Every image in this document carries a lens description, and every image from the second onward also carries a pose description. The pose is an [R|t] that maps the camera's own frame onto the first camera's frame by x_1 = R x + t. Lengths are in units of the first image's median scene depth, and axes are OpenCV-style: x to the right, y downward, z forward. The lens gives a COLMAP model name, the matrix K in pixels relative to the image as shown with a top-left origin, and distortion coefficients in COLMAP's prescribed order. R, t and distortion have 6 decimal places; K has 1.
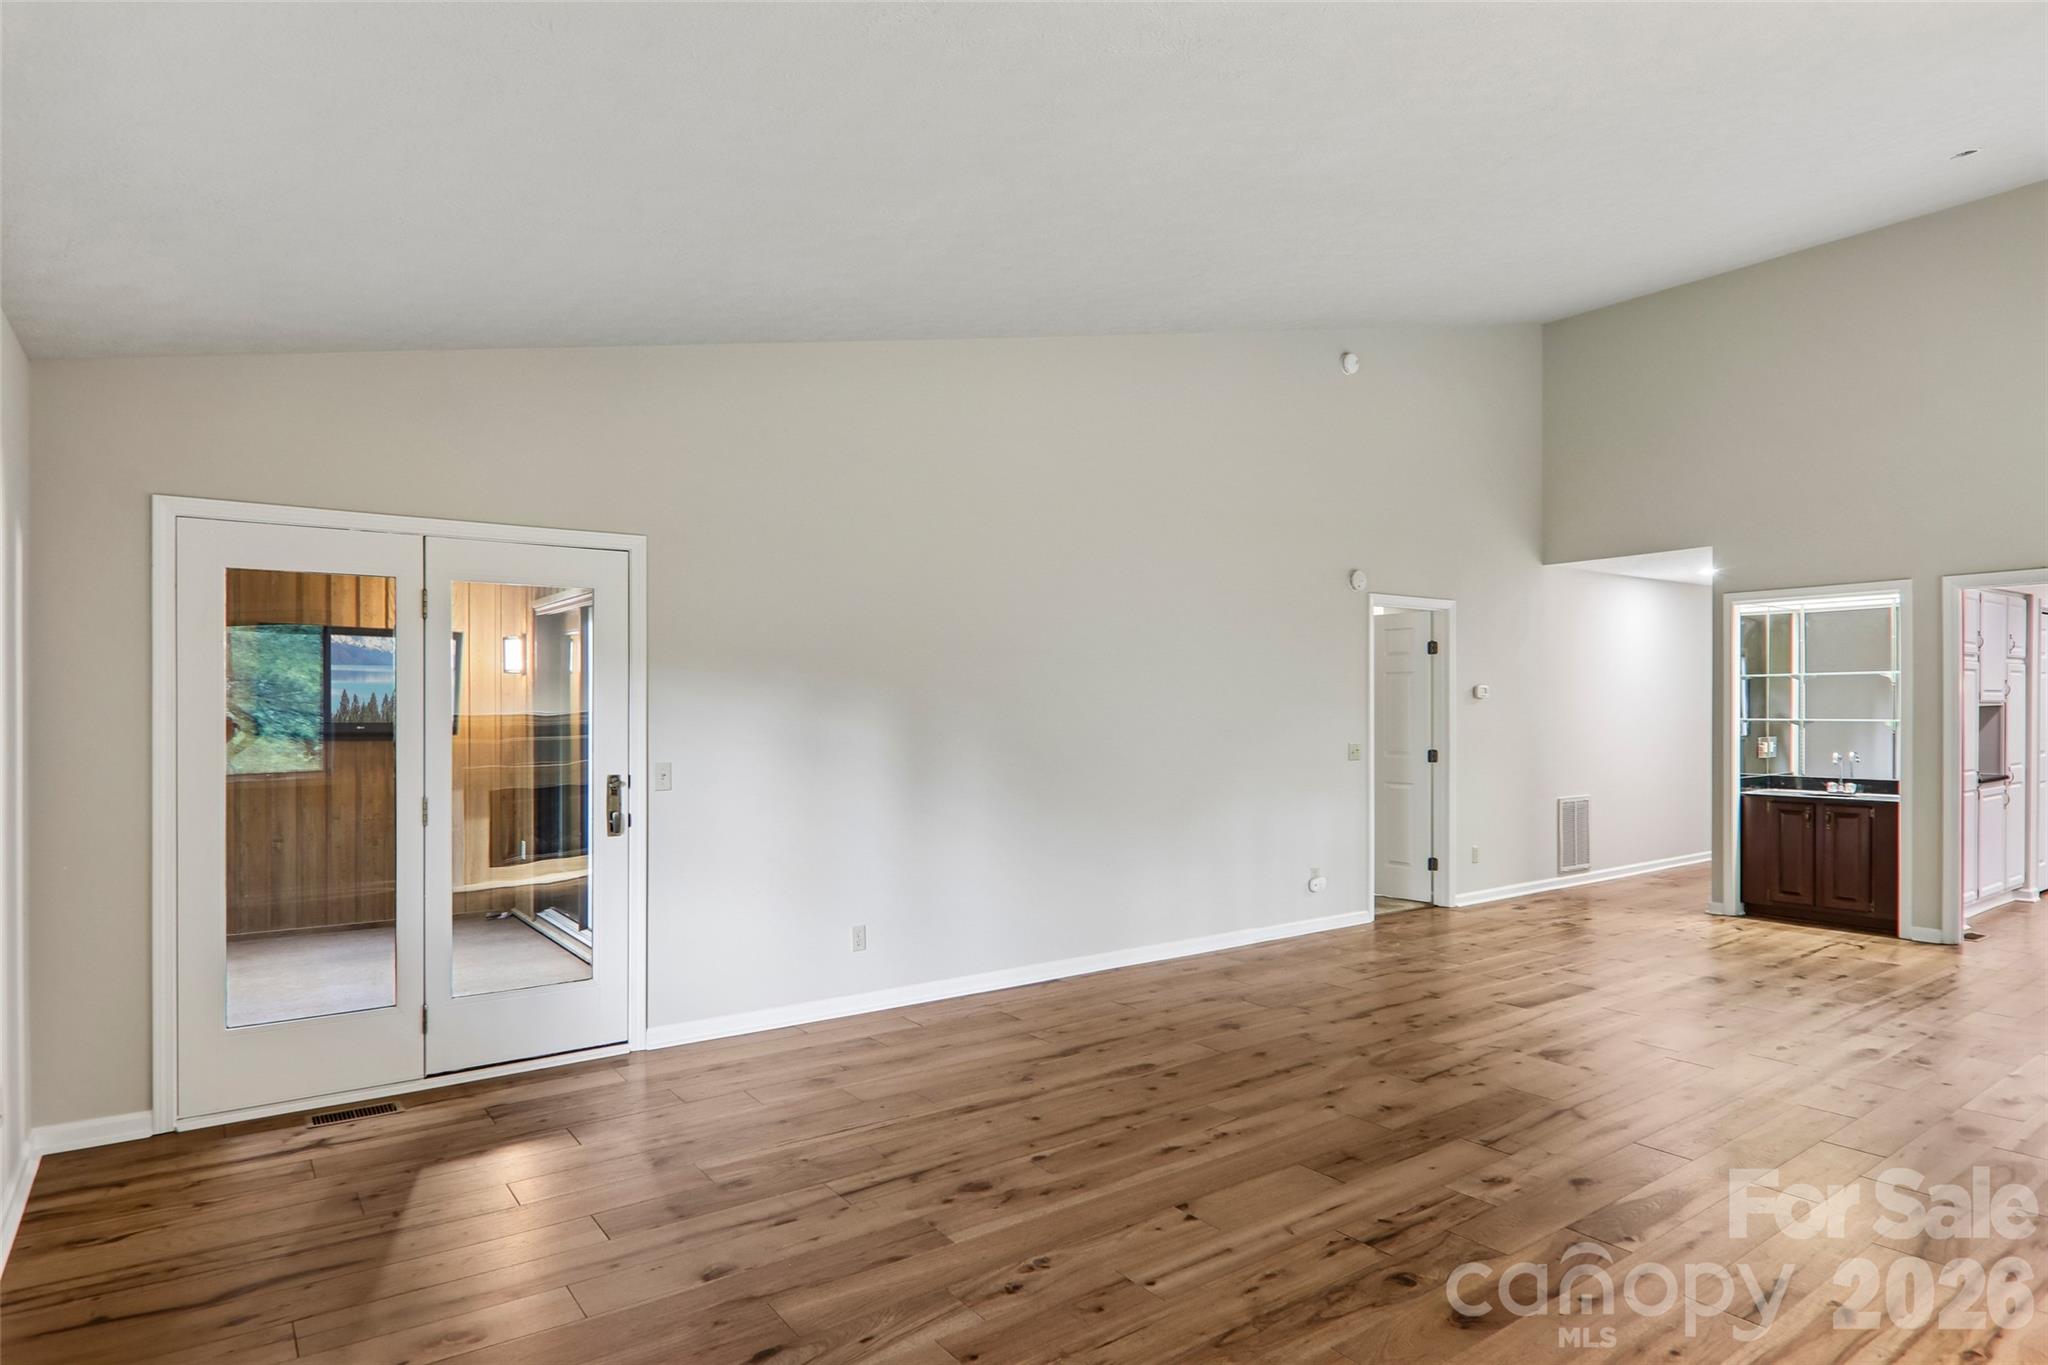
lens RADIAL K [[1139.8, 0, 1032.1], [0, 1139.8, 703.6], [0, 0, 1]] dist [0.002700, -0.001415]
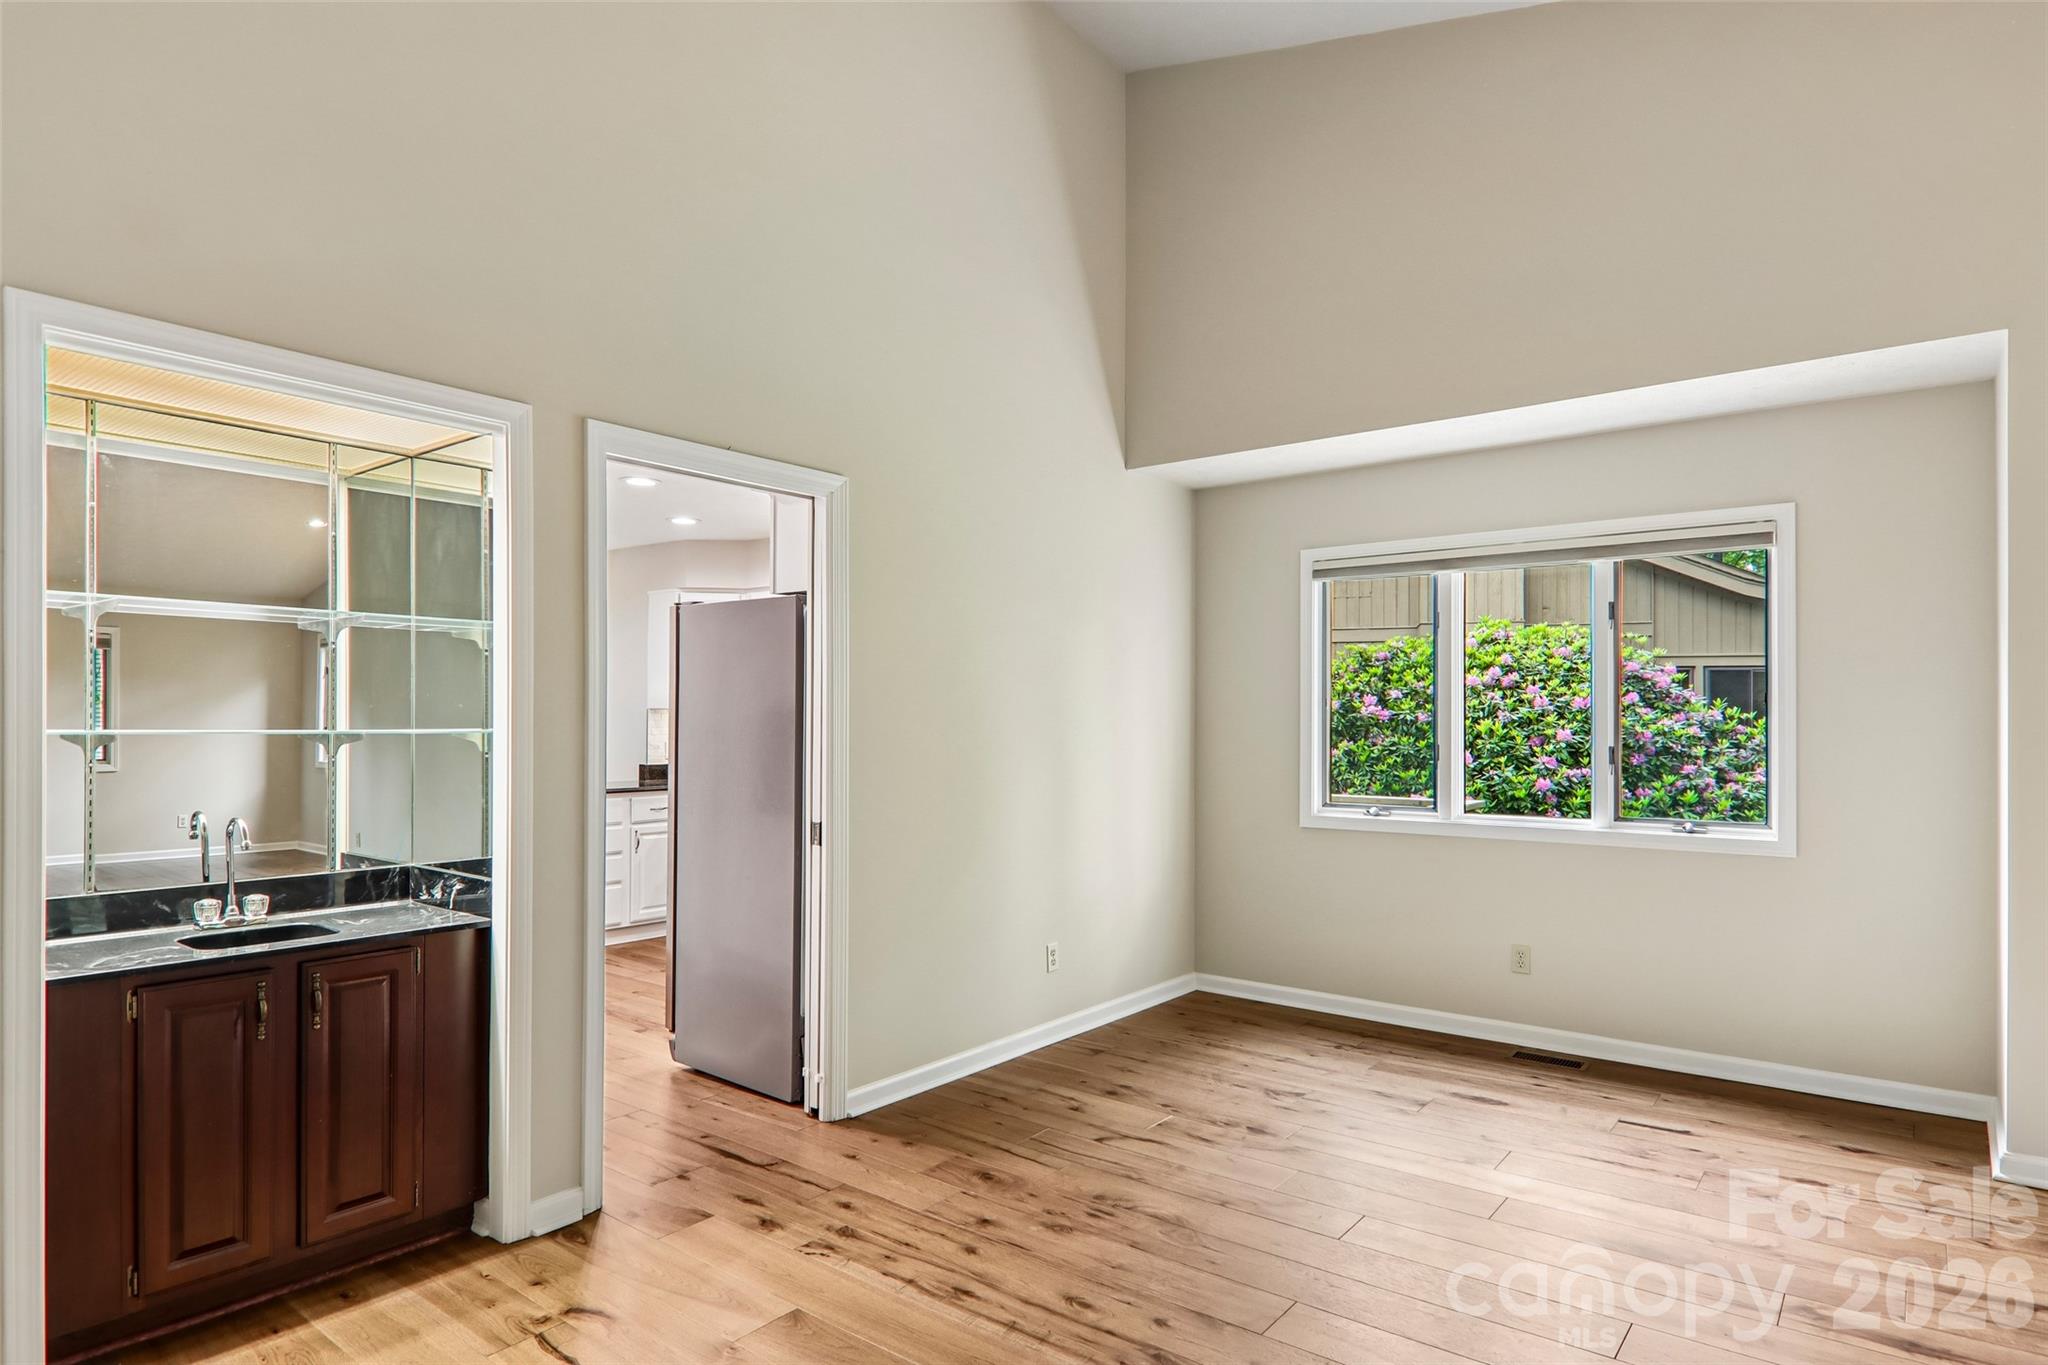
lens RADIAL K [[1139.8, 0, 1032.1], [0, 1139.8, 703.6], [0, 0, 1]] dist [0.002700, -0.001415]
pose [[-0.269331, 0.018630, 0.962868, 0.281064], [-0.009137, 0.999718, -0.021898, 0.011565], [-0.963004, -0.014695, -0.269085, 0.889761]]
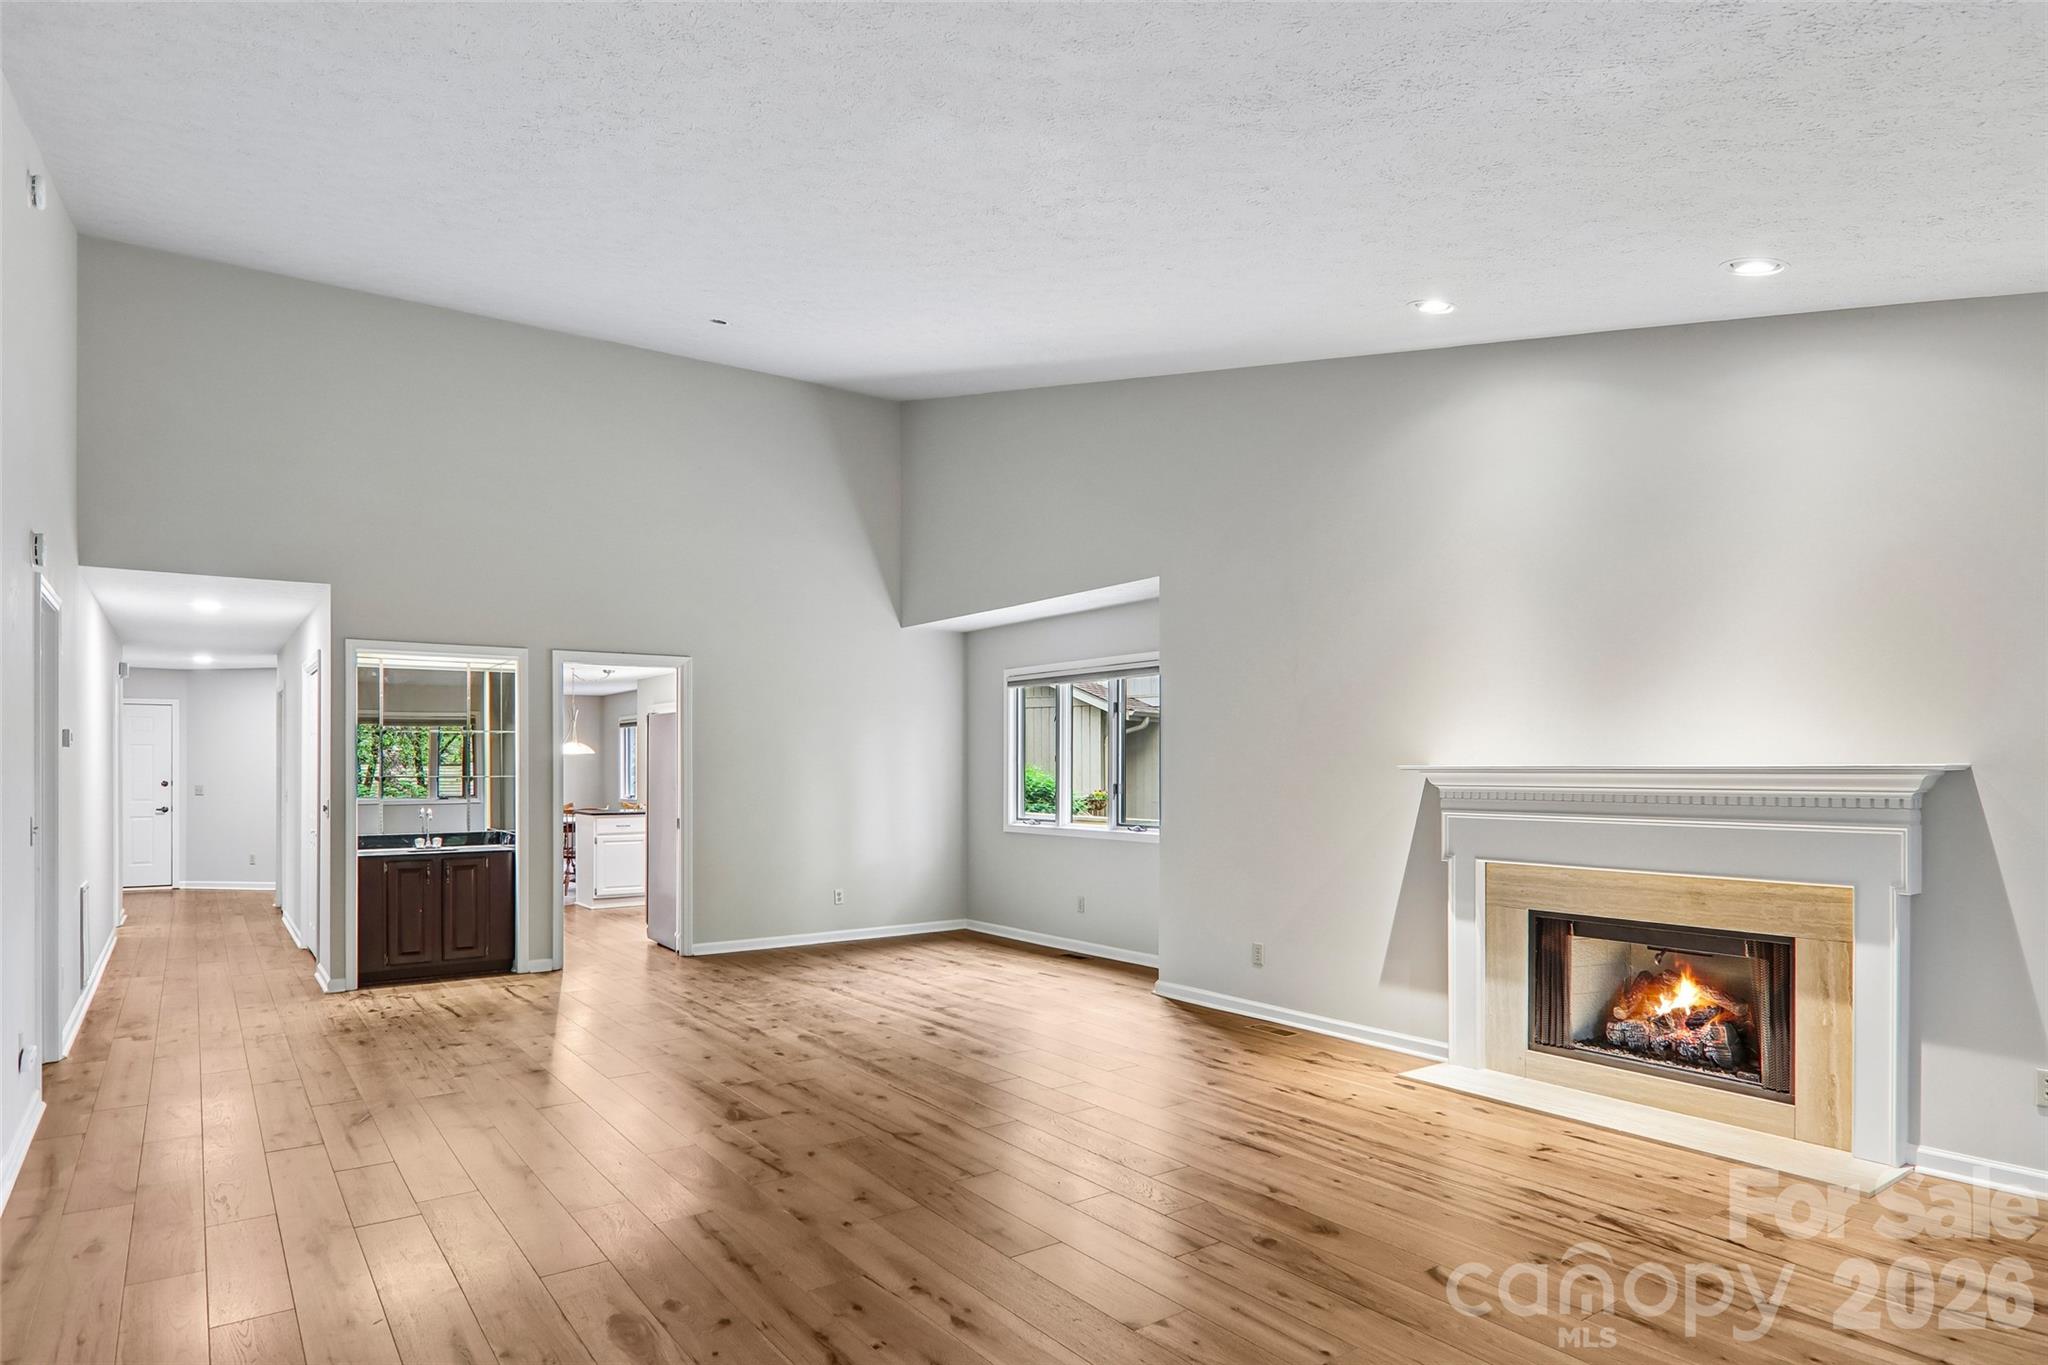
lens RADIAL K [[1145.4, 0, 1029.3], [0, 1145.4, 757.7], [0, 0, 1]] dist [0.026334, 0.000380]
pose [[0.003805, 0.013693, 0.999899, -0.338517], [-0.005903, 0.999889, -0.013670, 0.008956], [-0.999975, -0.005851, 0.003886, 0.483578]]
